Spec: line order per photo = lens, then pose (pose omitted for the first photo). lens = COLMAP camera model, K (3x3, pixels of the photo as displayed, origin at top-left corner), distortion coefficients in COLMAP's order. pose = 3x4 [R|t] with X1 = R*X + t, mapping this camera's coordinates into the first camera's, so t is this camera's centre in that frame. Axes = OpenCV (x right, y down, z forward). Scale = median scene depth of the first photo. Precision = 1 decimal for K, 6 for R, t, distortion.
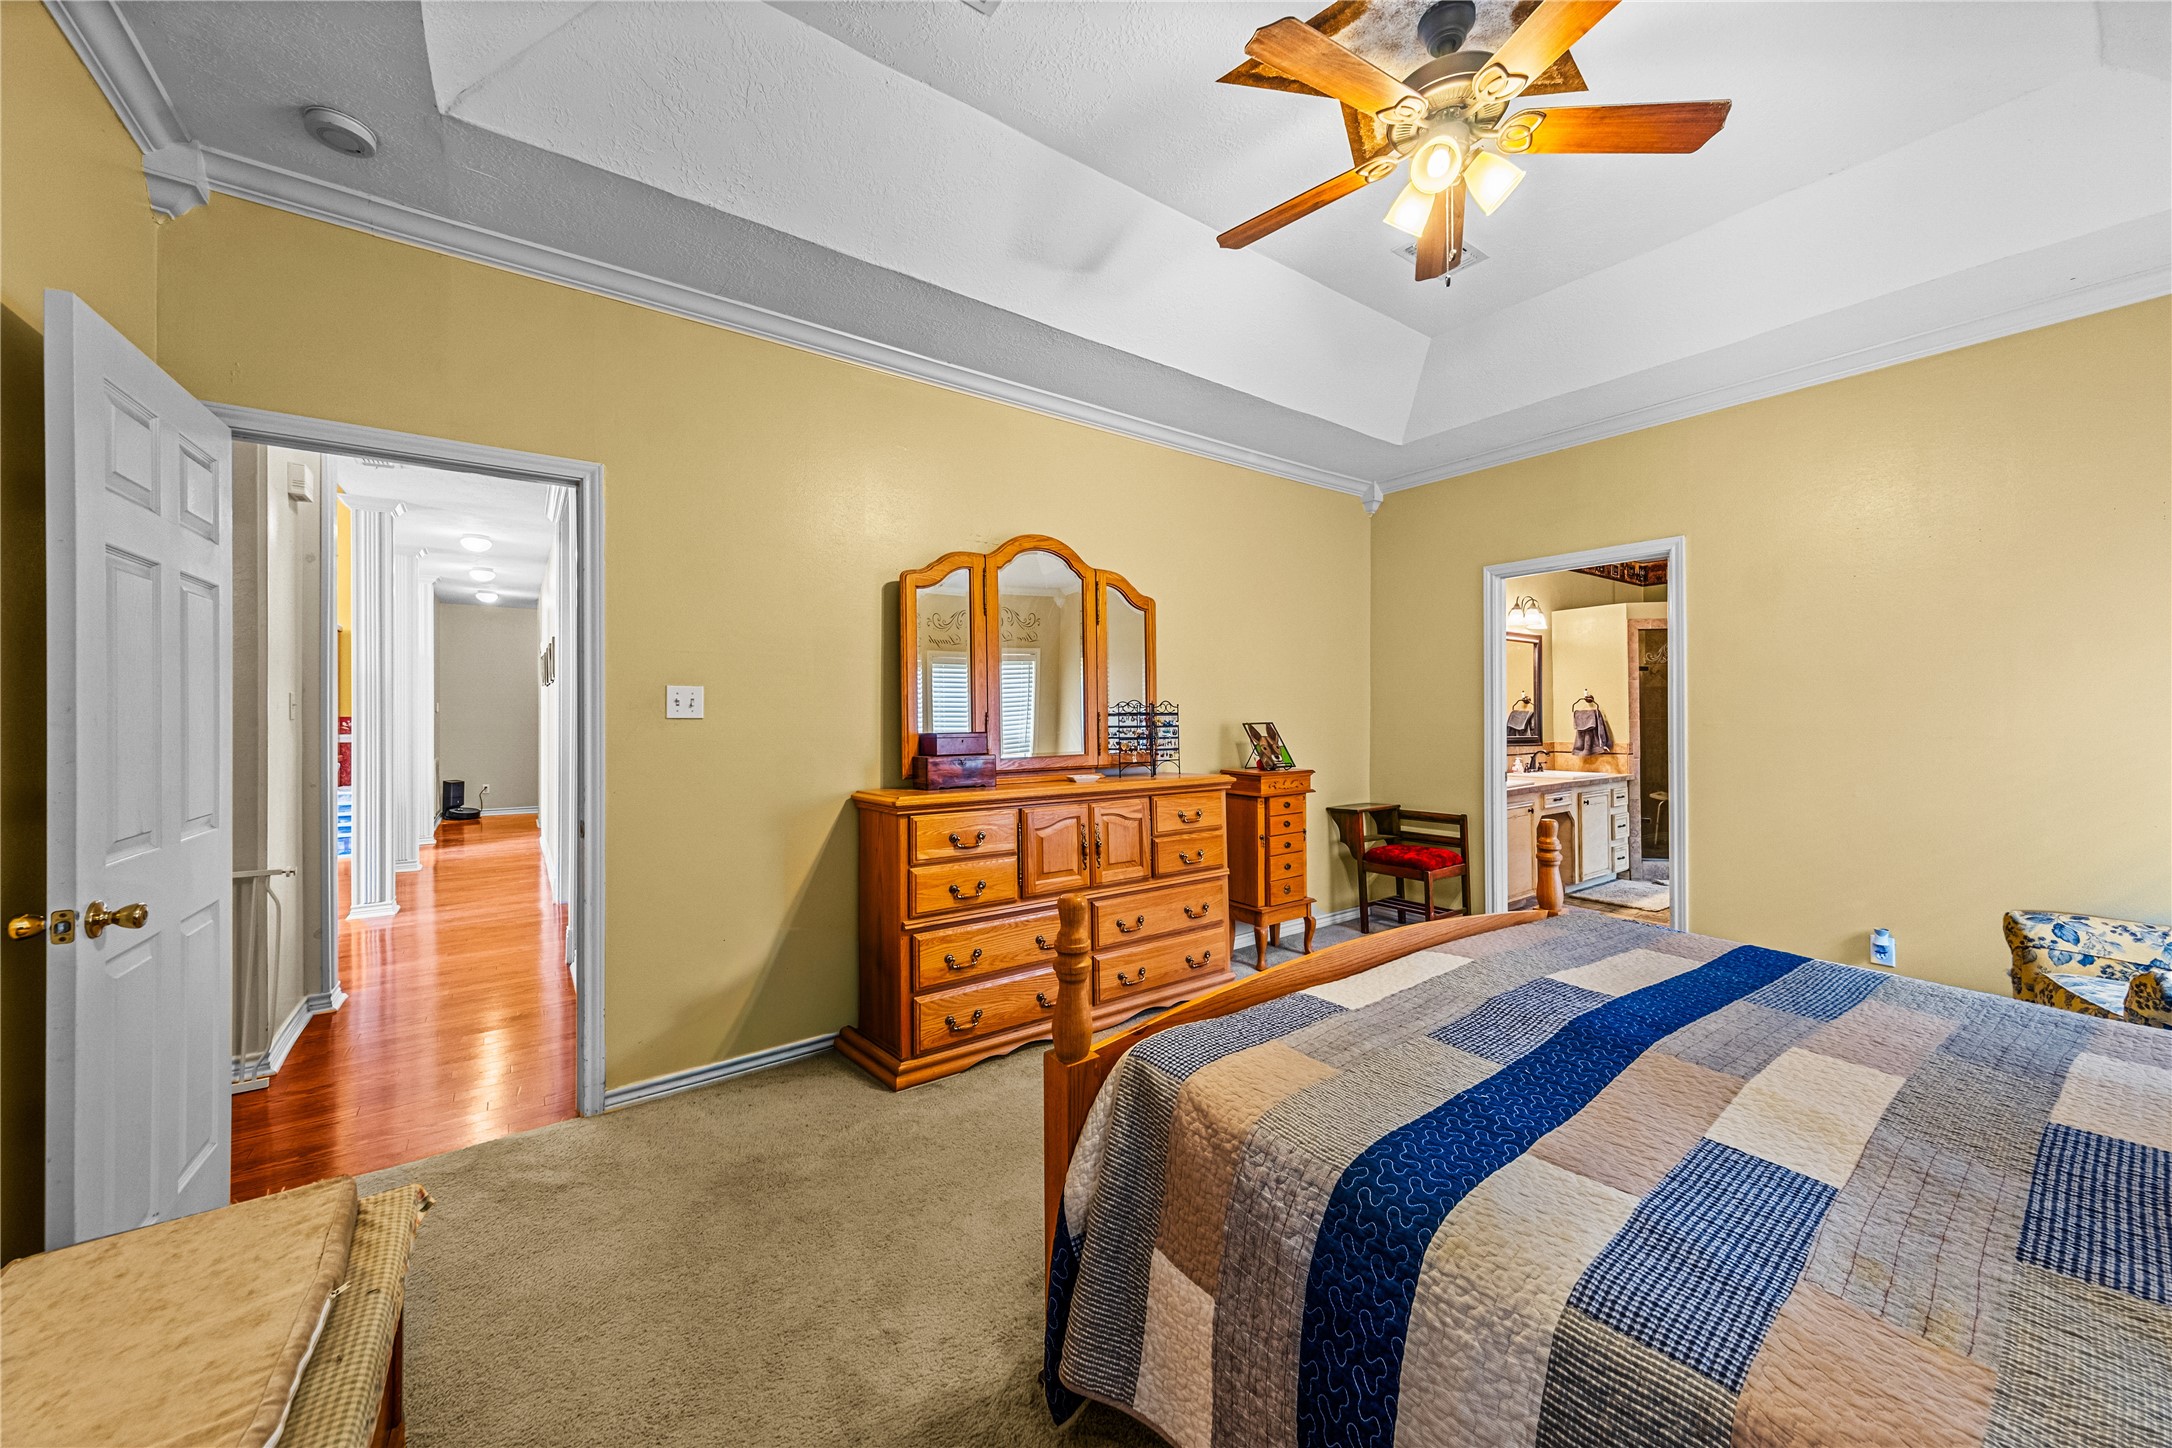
lens RADIAL K [[765.5, 0, 1090.1], [0, 765.5, 718.9], [0, 0, 1]] dist [0.000350, 0.000453]
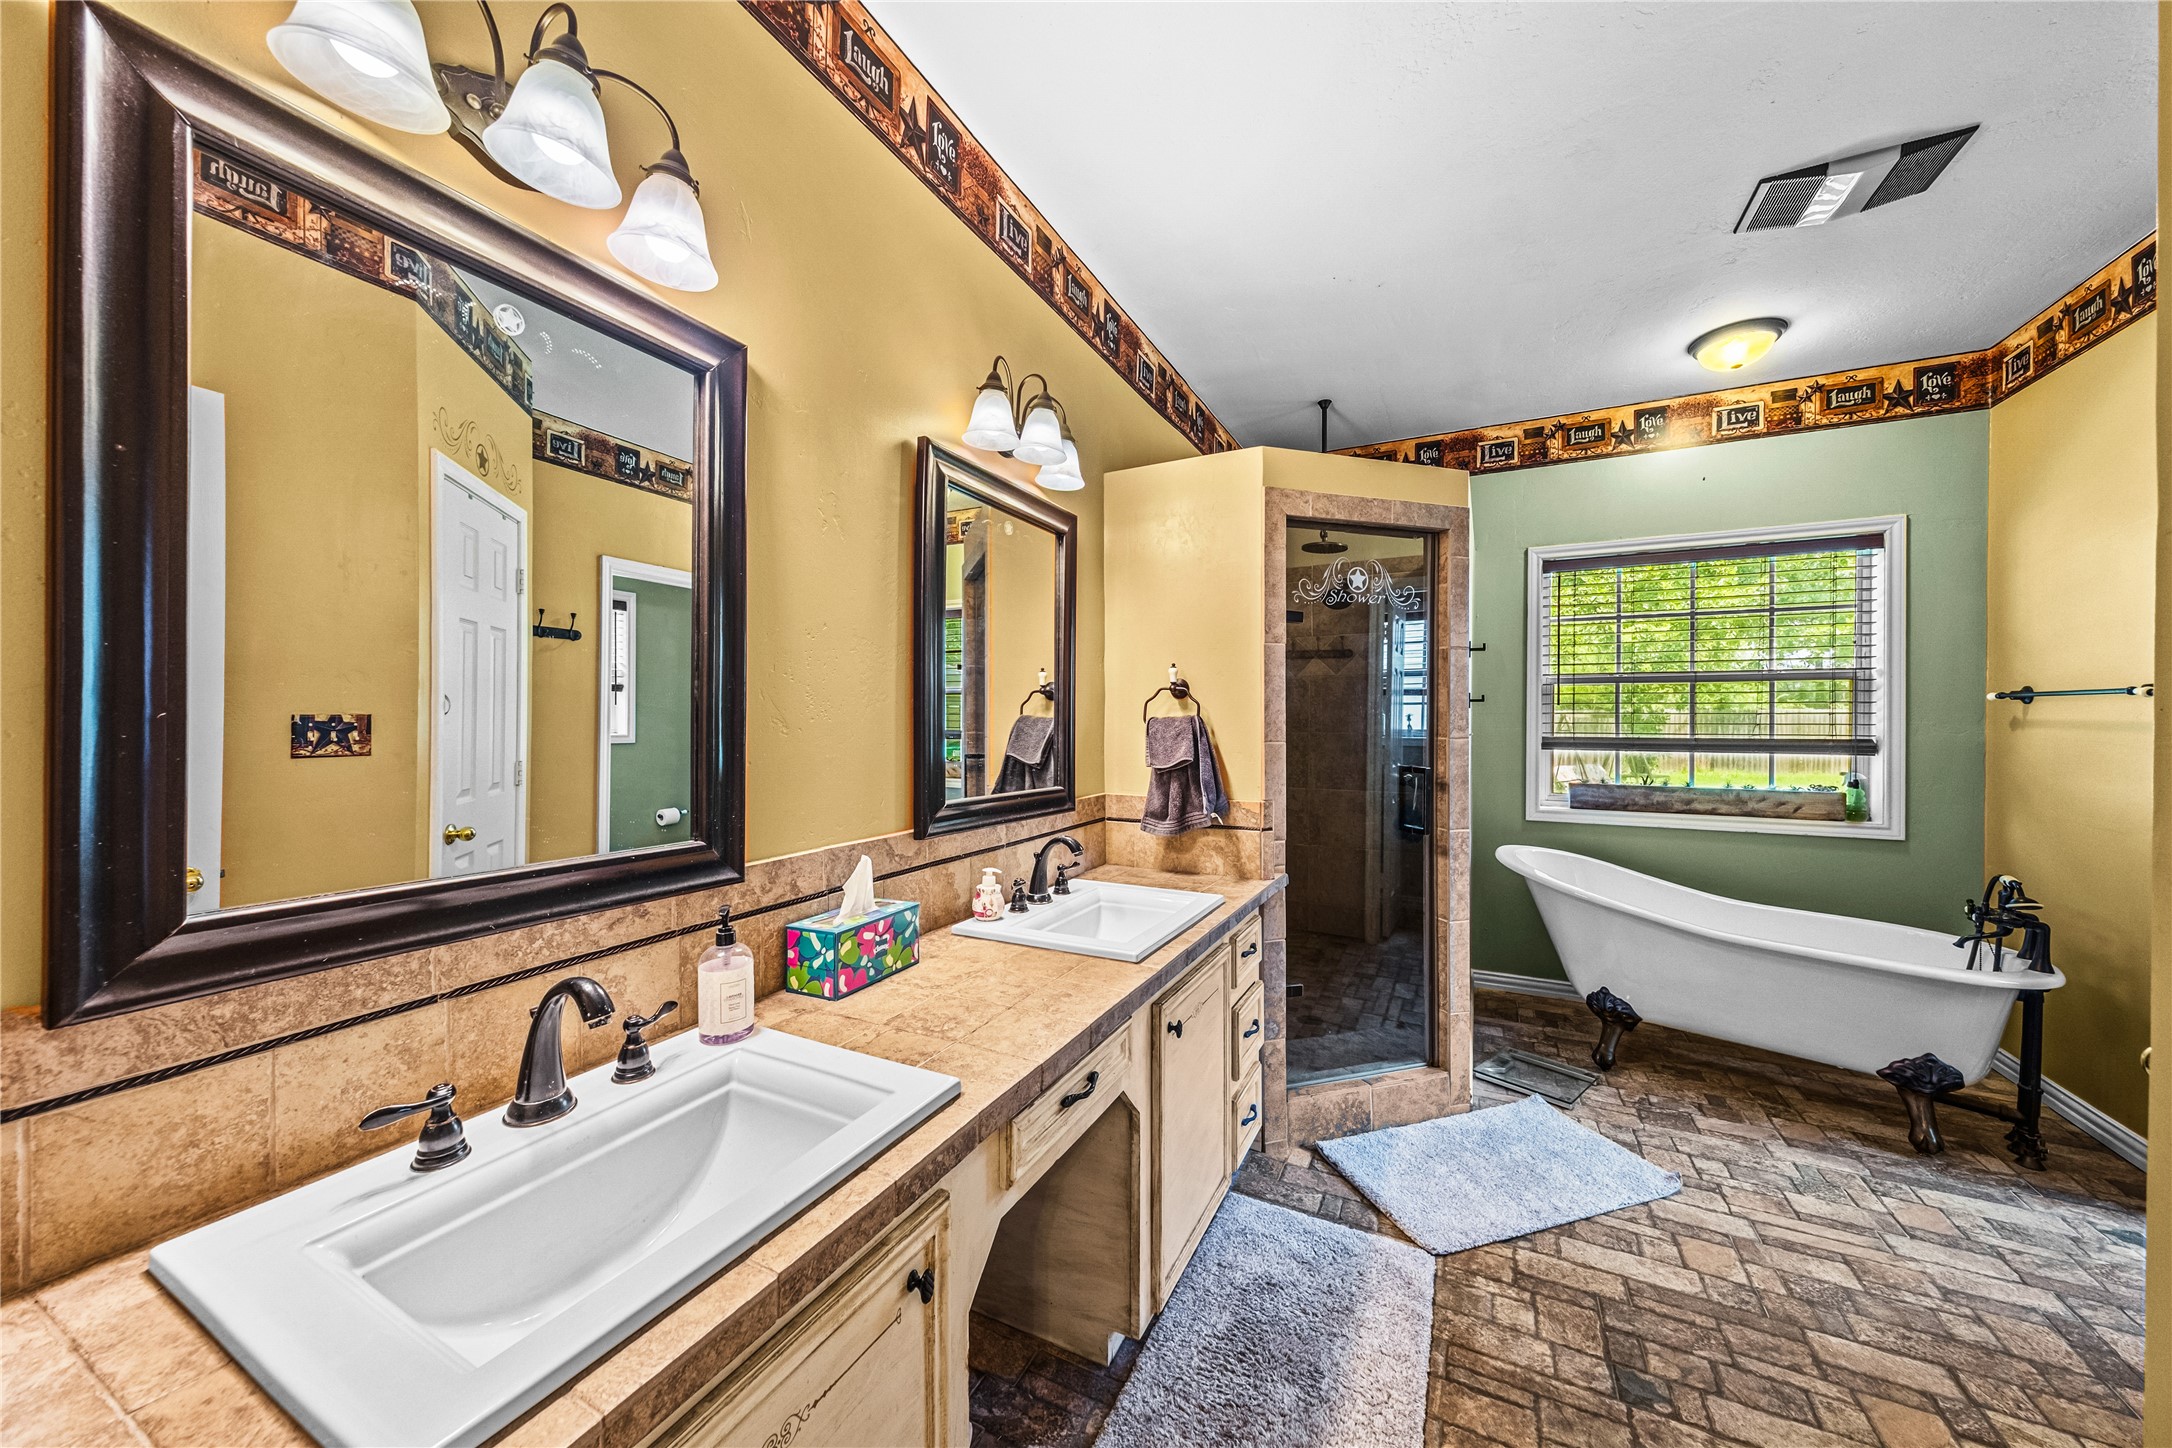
lens RADIAL K [[765.5, 0, 1080.8], [0, 765.5, 729.6], [0, 0, 1]] dist [0.000350, 0.000453]
pose [[0.892637, 0.012549, 0.450601, 0.430998], [-0.009716, 0.999916, -0.008601, -0.001592], [-0.450671, 0.003299, 0.892684, 0.674249]]
